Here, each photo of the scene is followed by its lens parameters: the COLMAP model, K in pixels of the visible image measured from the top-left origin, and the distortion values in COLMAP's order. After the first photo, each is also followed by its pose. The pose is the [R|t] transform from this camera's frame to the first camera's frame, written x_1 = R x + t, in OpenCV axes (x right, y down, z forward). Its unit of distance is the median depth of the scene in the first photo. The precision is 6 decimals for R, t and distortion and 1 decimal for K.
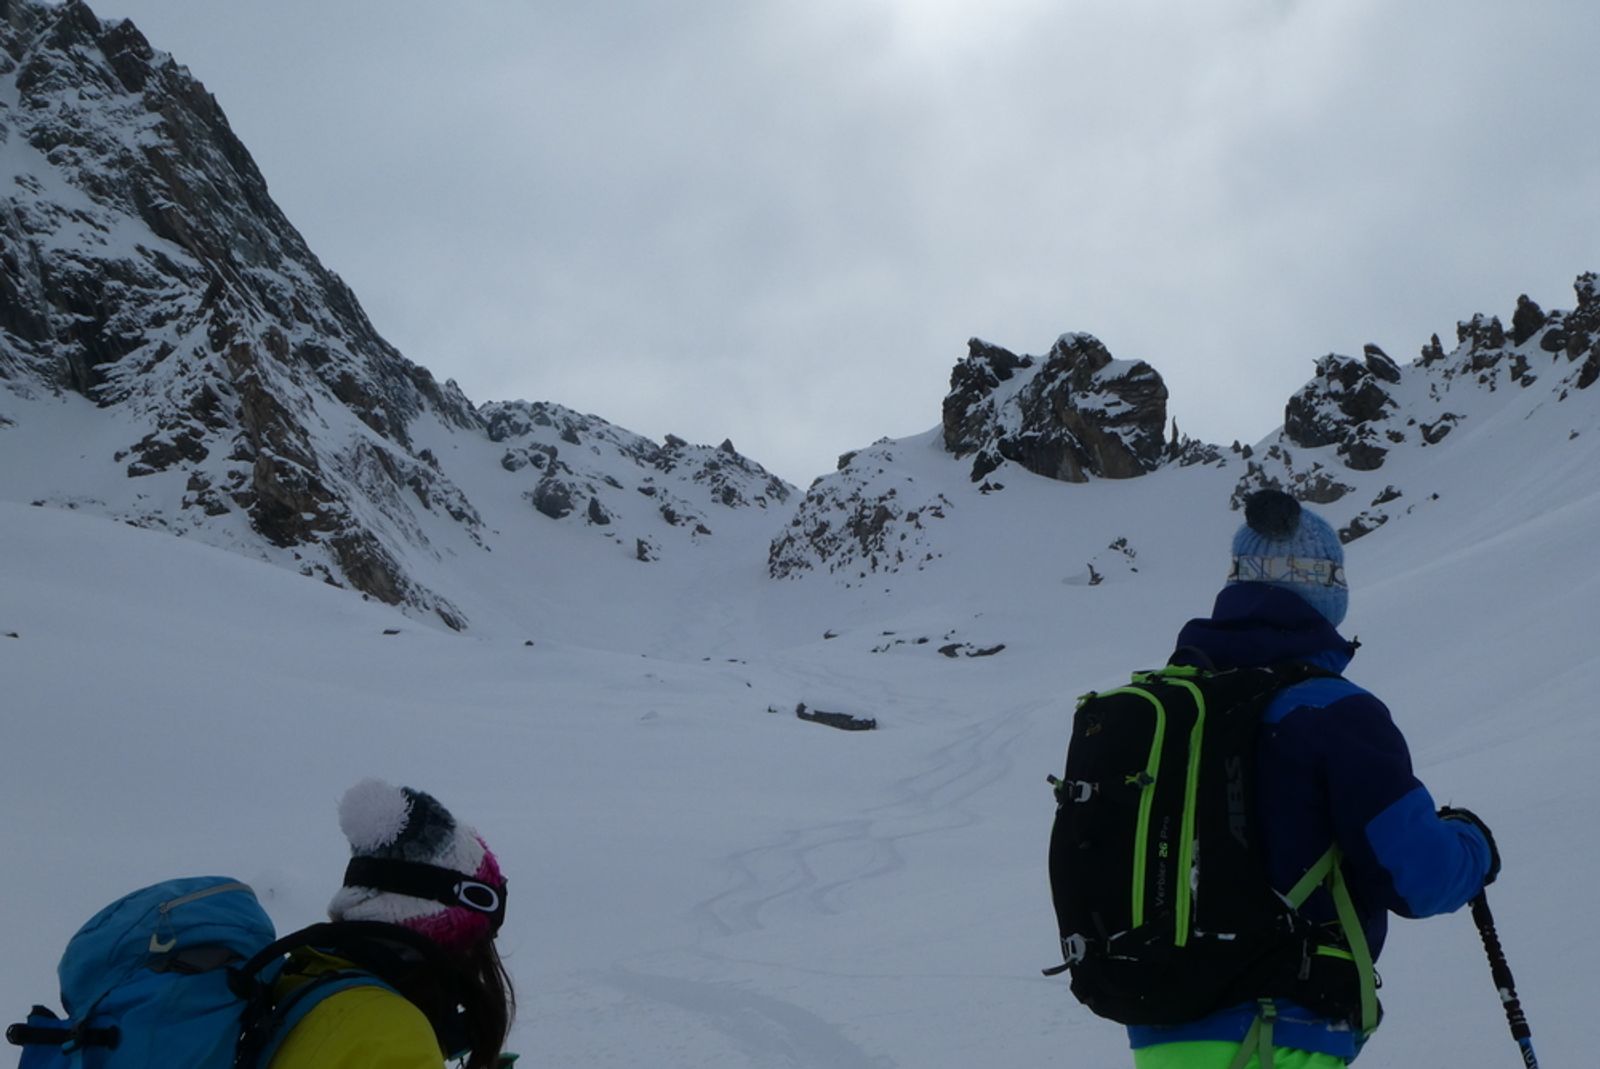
lens RADIAL K [[1283.4, 0, 800.0], [0, 1283.4, 534.5], [0, 0, 1]] dist [0.008102, 0.000532]
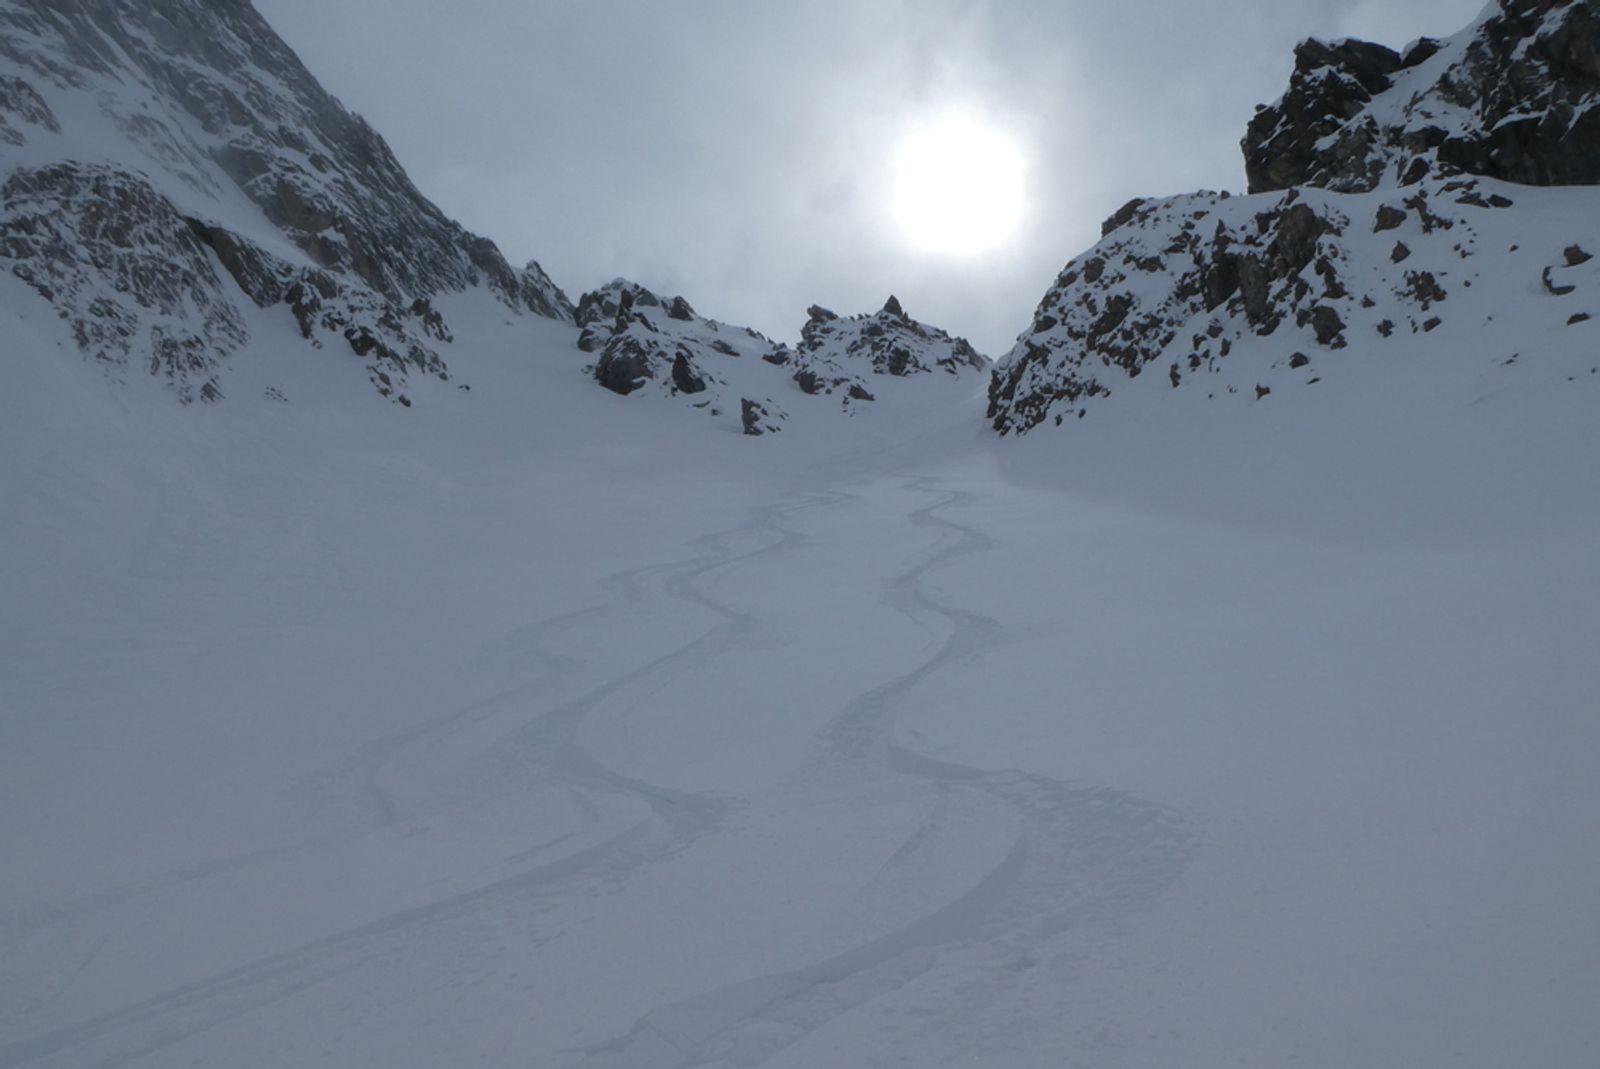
lens RADIAL K [[1283.4, 0, 800.0], [0, 1283.4, 534.5], [0, 0, 1]] dist [0.008102, 0.000532]
pose [[0.989804, -0.051795, -0.132683, -0.026263], [0.057652, 0.997507, 0.040686, 0.034787], [0.130245, -0.047921, 0.990323, 0.382483]]
